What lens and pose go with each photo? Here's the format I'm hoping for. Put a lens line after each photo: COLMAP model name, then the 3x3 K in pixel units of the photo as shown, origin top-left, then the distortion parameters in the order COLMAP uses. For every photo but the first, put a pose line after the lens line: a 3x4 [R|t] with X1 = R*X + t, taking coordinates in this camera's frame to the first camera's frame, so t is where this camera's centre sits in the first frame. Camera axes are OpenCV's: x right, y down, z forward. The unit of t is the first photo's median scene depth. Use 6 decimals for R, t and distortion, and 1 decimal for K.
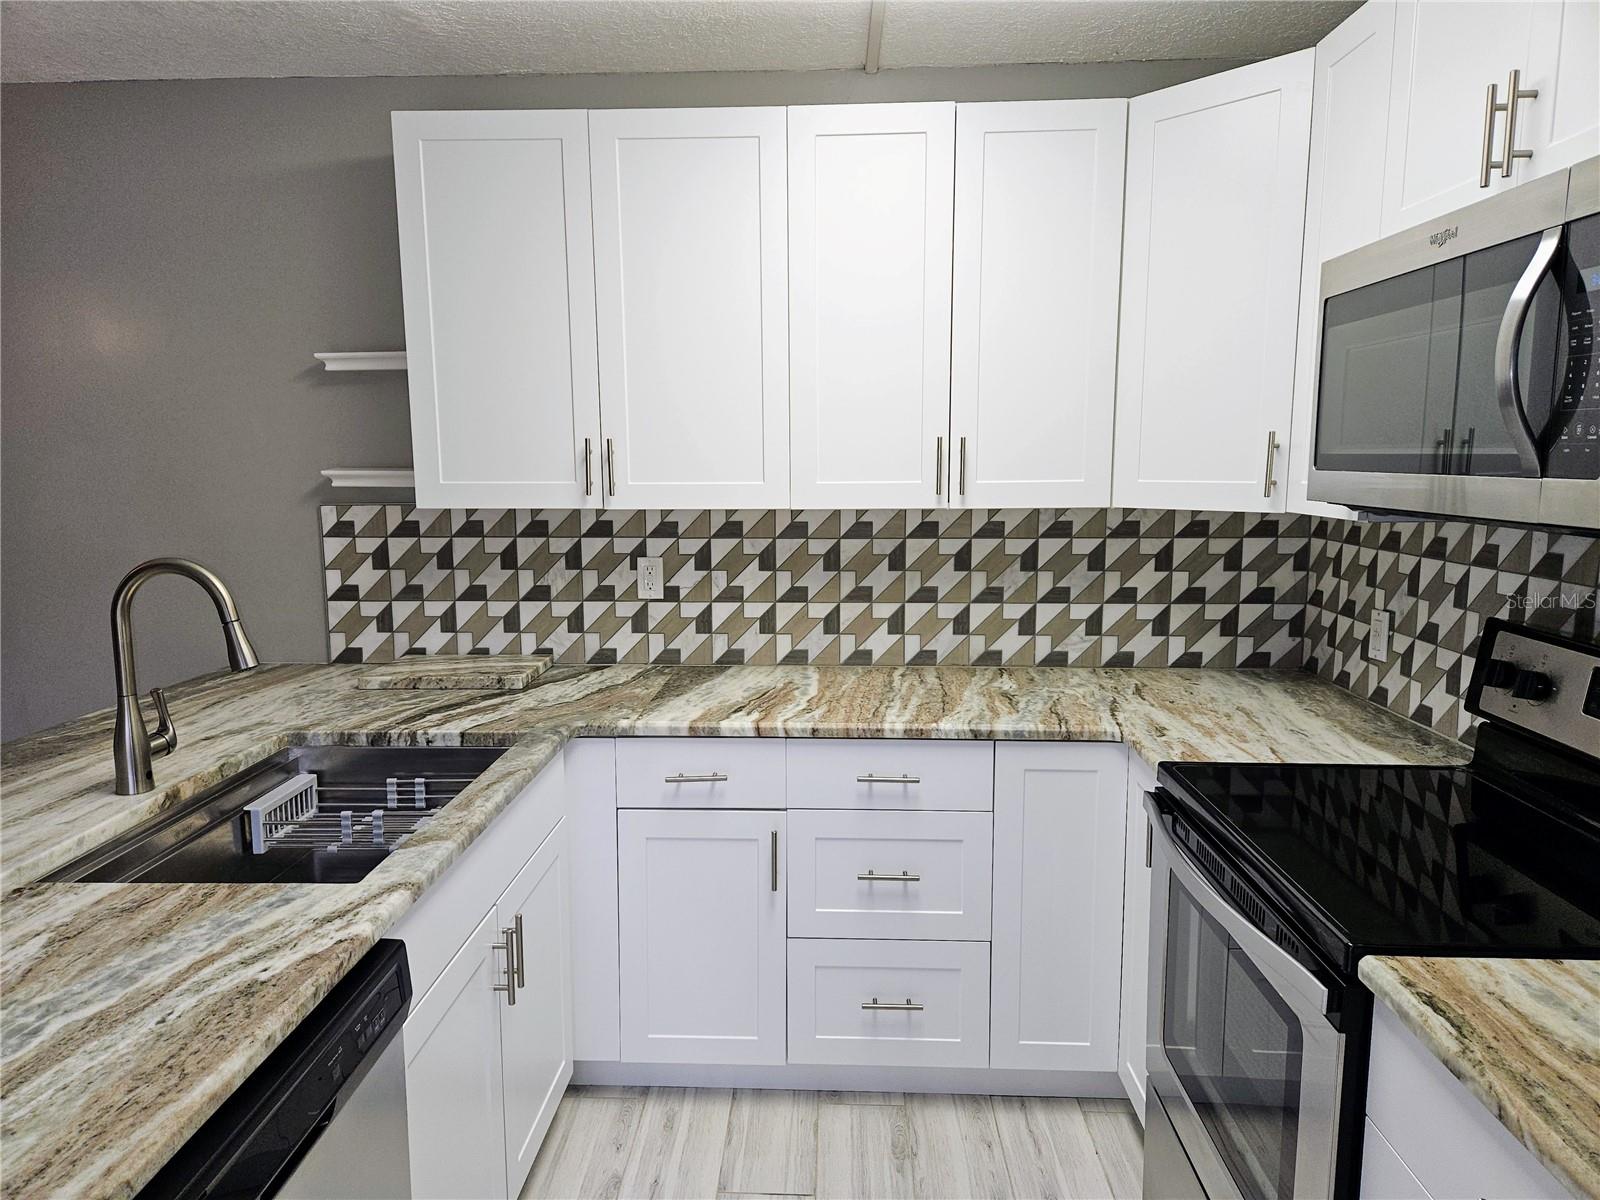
lens RADIAL K [[1083.9, 0, 791.1], [0, 1083.9, 604.2], [0, 0, 1]] dist [0.063815, -0.000163]
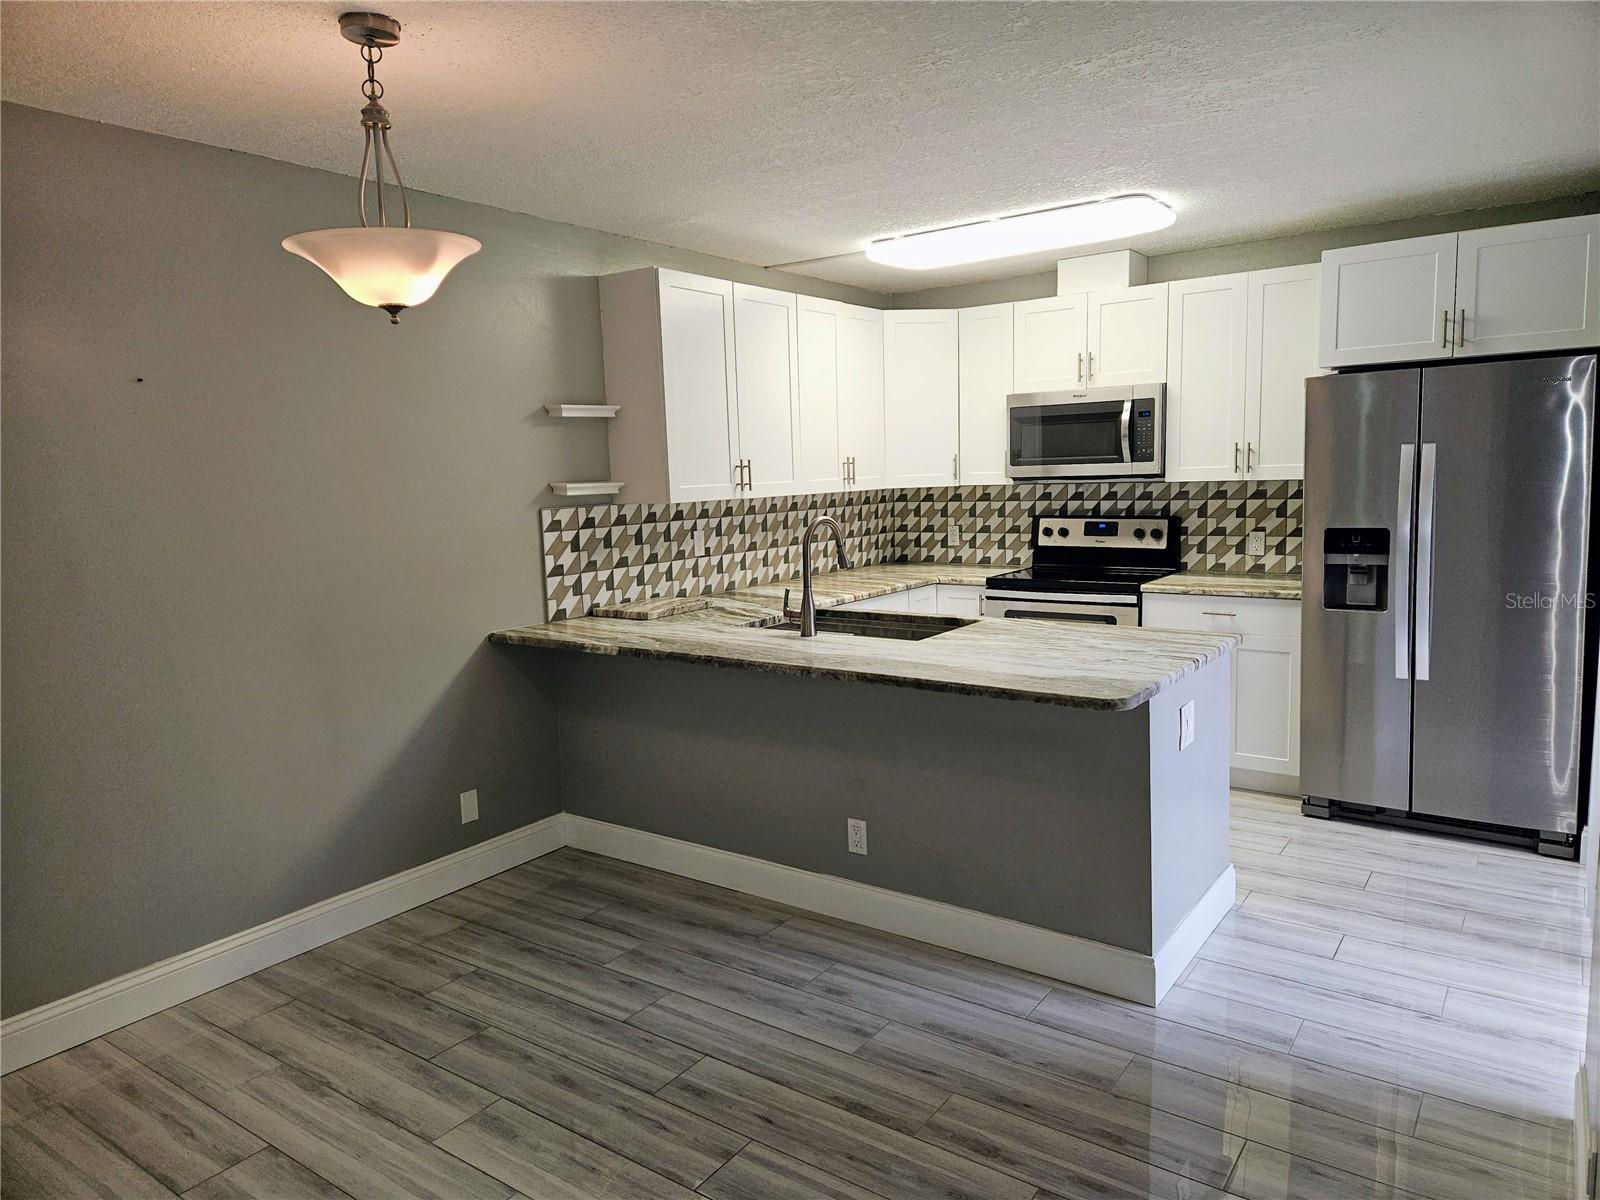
lens RADIAL K [[1083.9, 0, 793.5], [0, 1083.9, 595.7], [0, 0, 1]] dist [0.063815, -0.000163]
pose [[0.524887, -0.111747, 0.843804, -1.476642], [0.135780, 0.989643, 0.046599, -0.002507], [-0.840272, 0.090112, 0.534624, -0.004424]]
